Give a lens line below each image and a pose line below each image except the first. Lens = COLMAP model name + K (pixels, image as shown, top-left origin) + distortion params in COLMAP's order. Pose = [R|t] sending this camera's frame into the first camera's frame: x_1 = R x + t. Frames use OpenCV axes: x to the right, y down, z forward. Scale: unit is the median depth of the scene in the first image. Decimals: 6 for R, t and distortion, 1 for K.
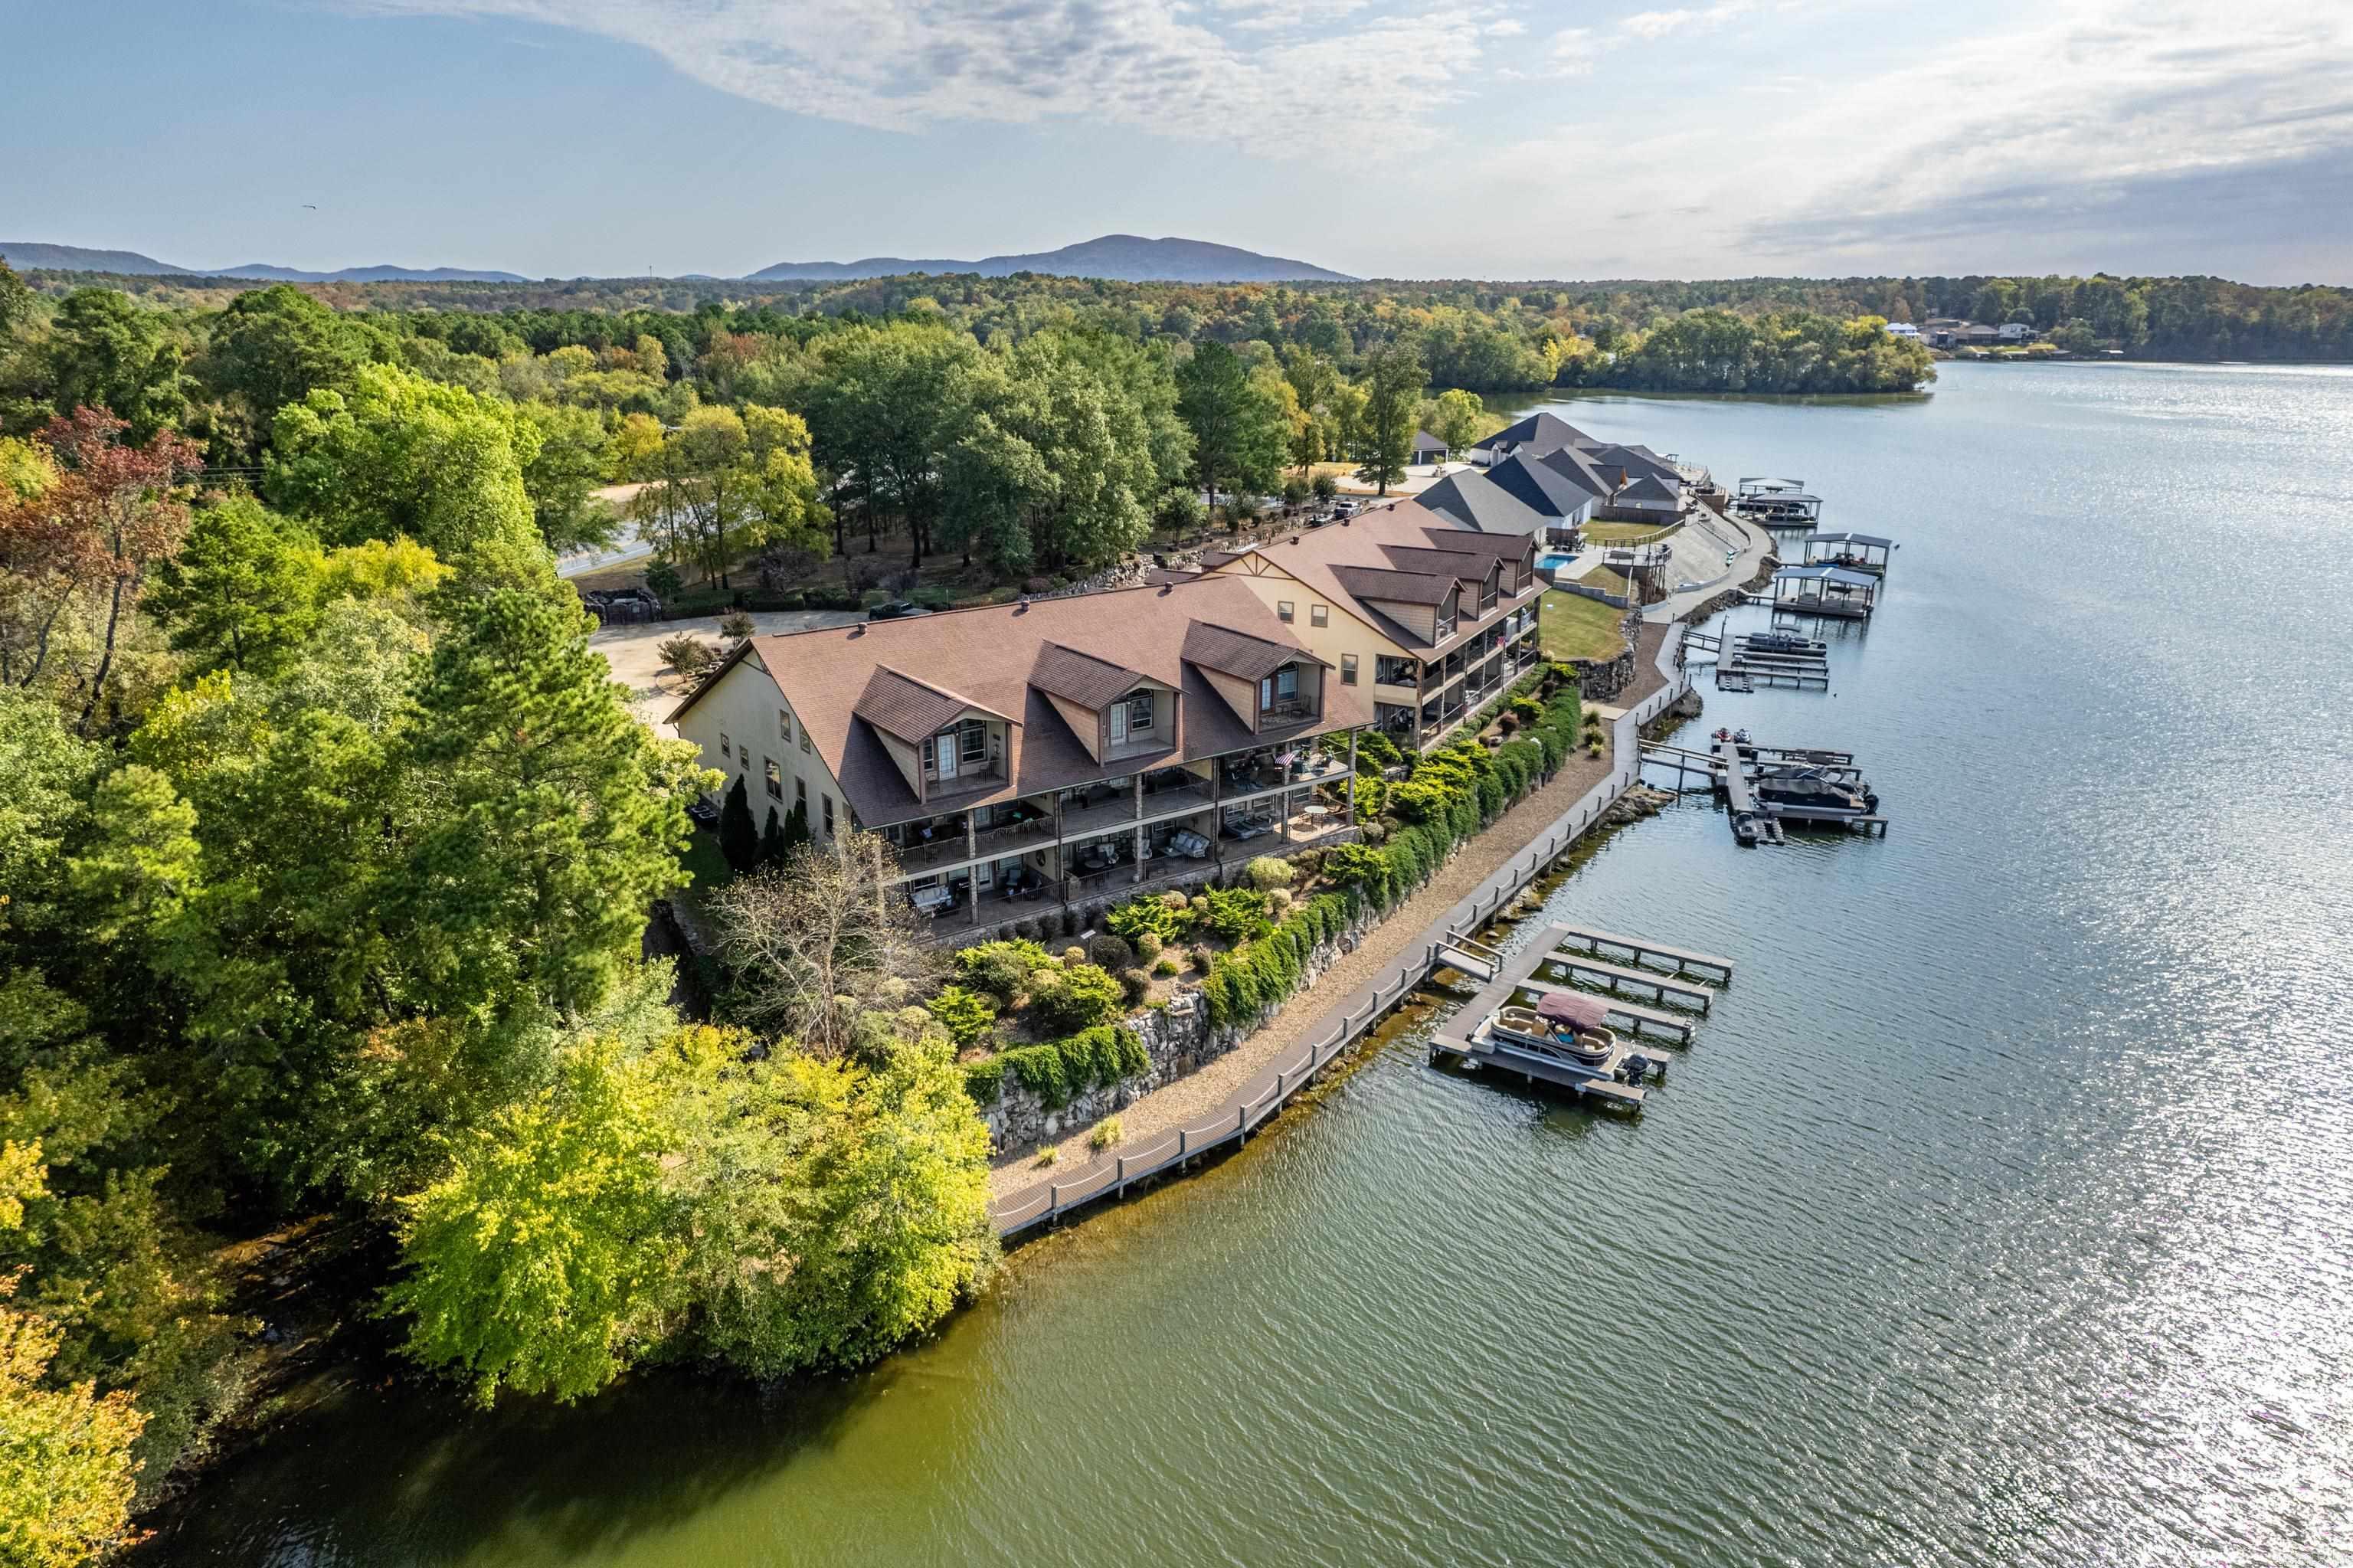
lens RADIAL K [[1520.9, 0, 1172.9], [0, 1520.9, 782.5], [0, 0, 1]] dist [0.009418, 0.011109]
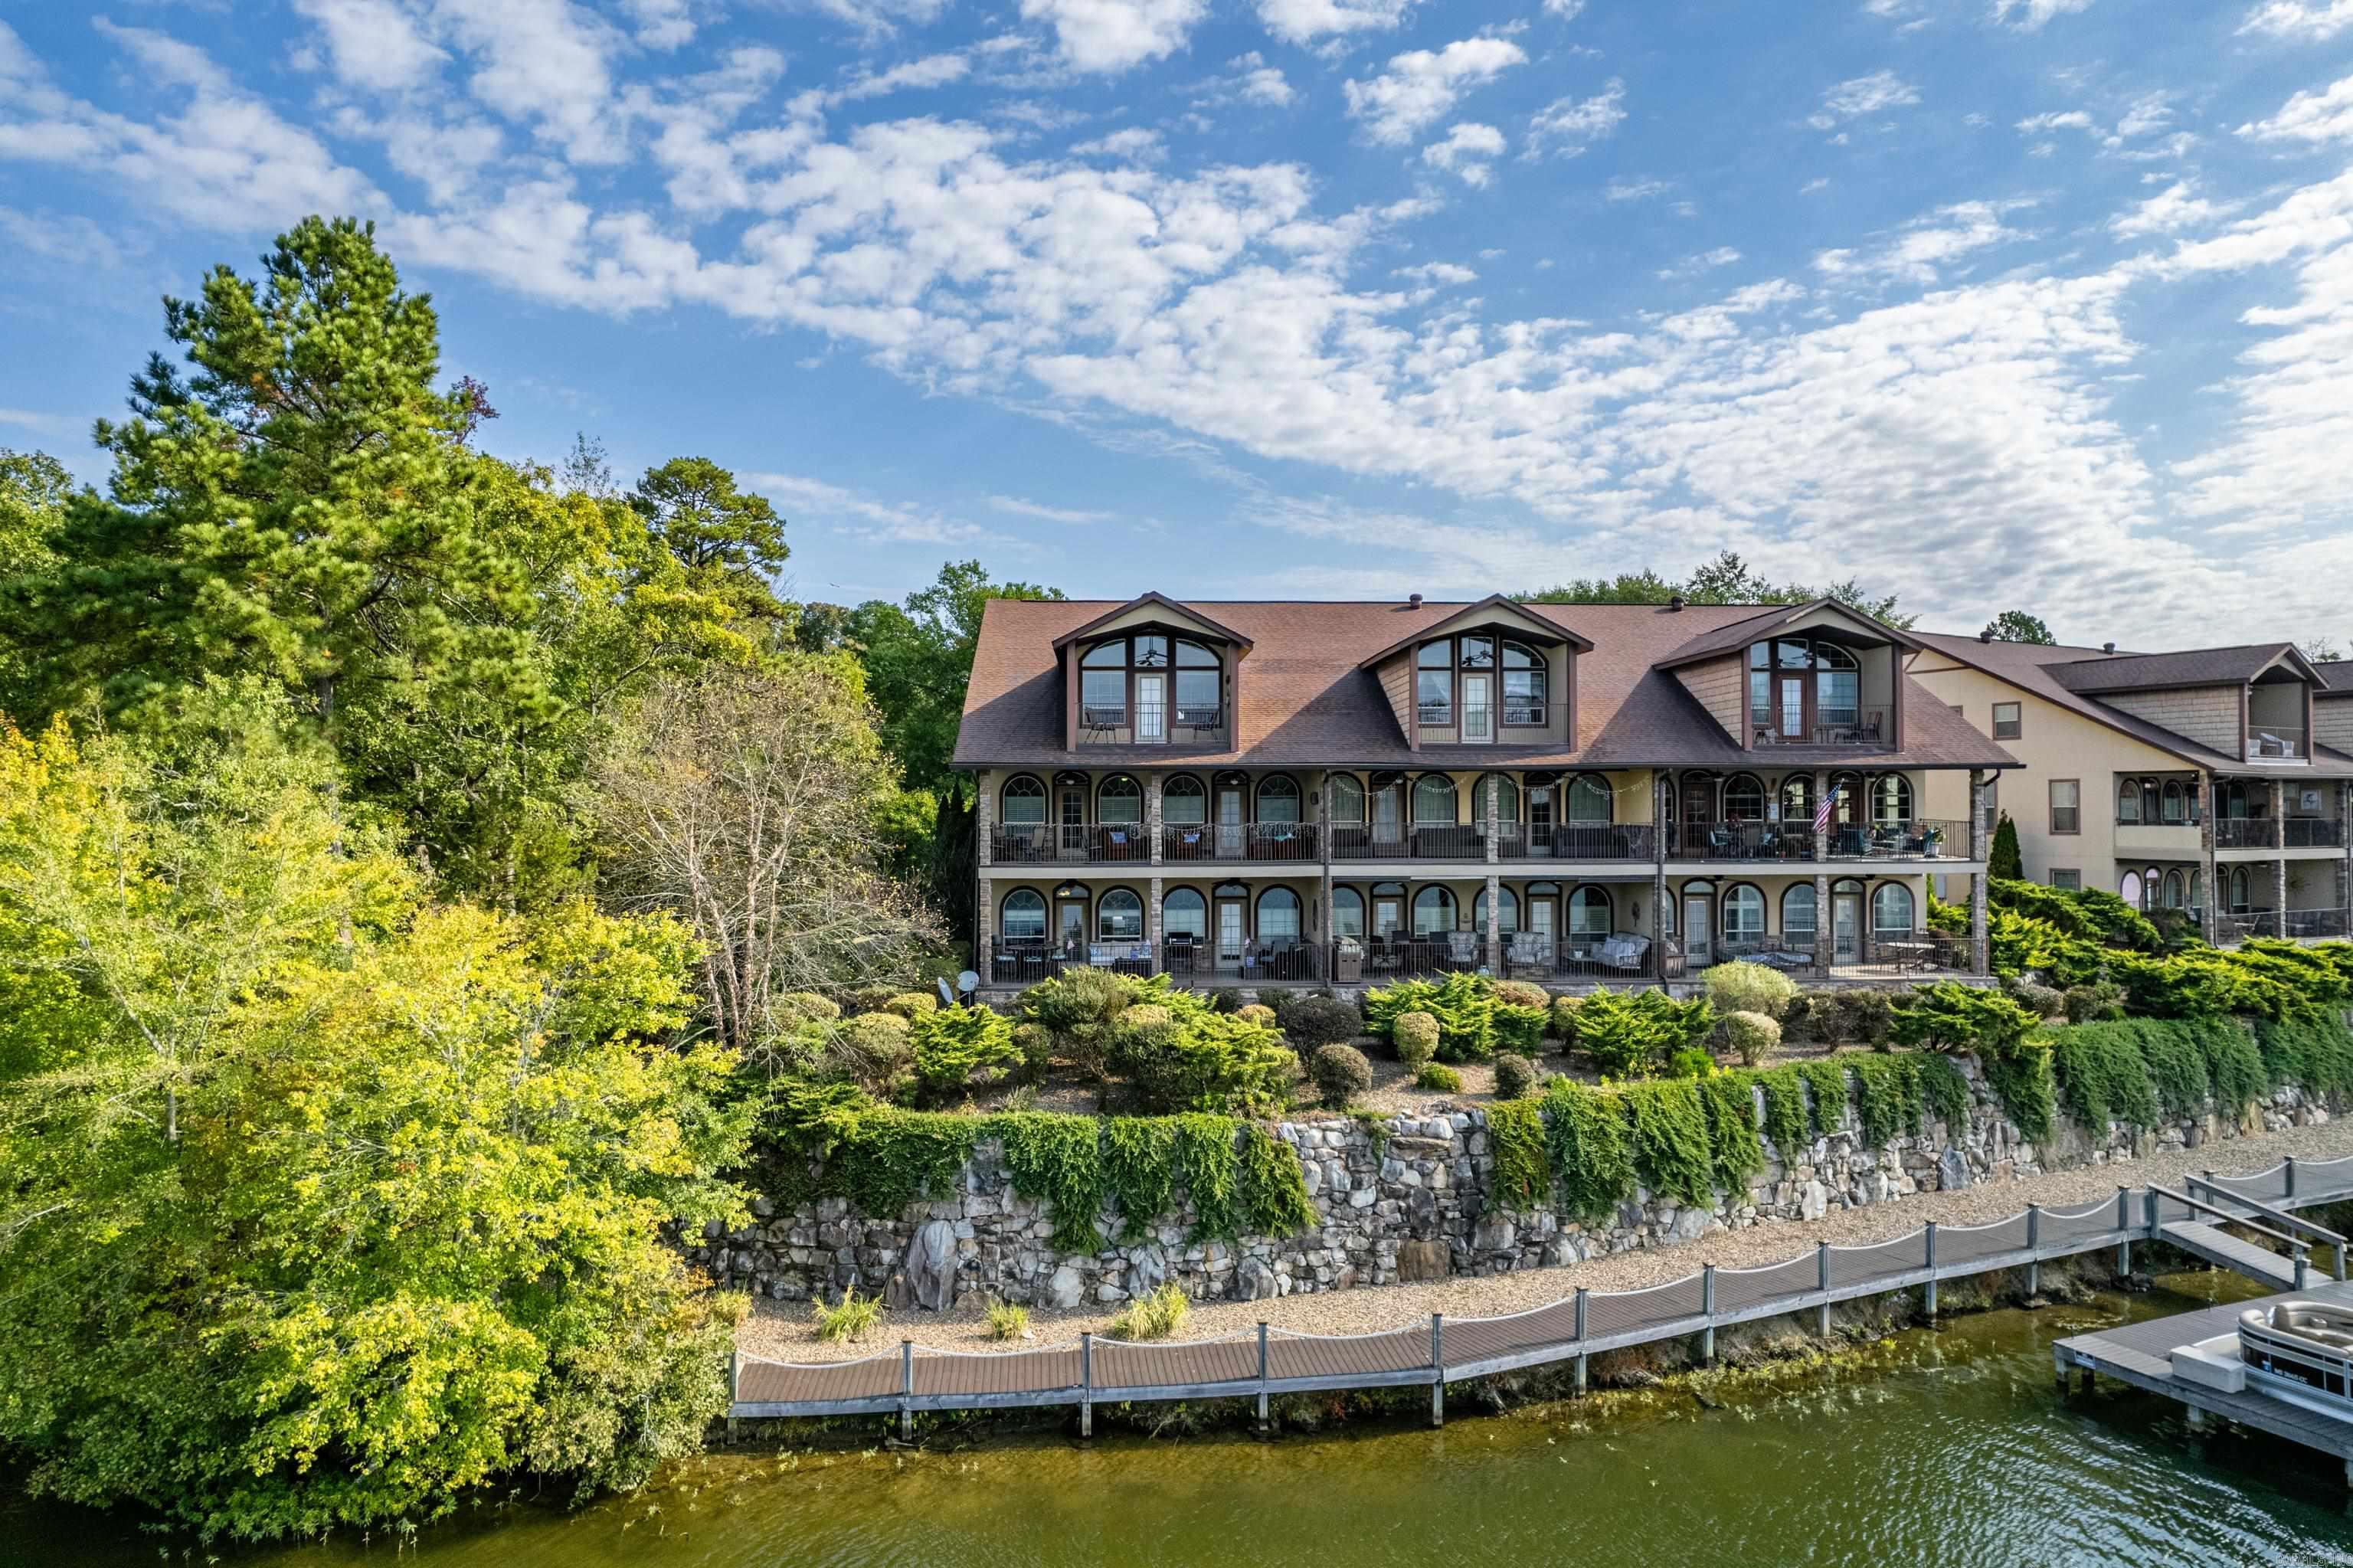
lens RADIAL K [[1520.9, 0, 1176.9], [0, 1520.9, 788.1], [0, 0, 1]] dist [0.009418, 0.011109]
pose [[0.847707, -0.015221, -0.530247, 0.194613], [-0.156880, 0.947681, -0.278008, 0.186338], [0.506737, 0.318855, 0.800968, 0.521636]]
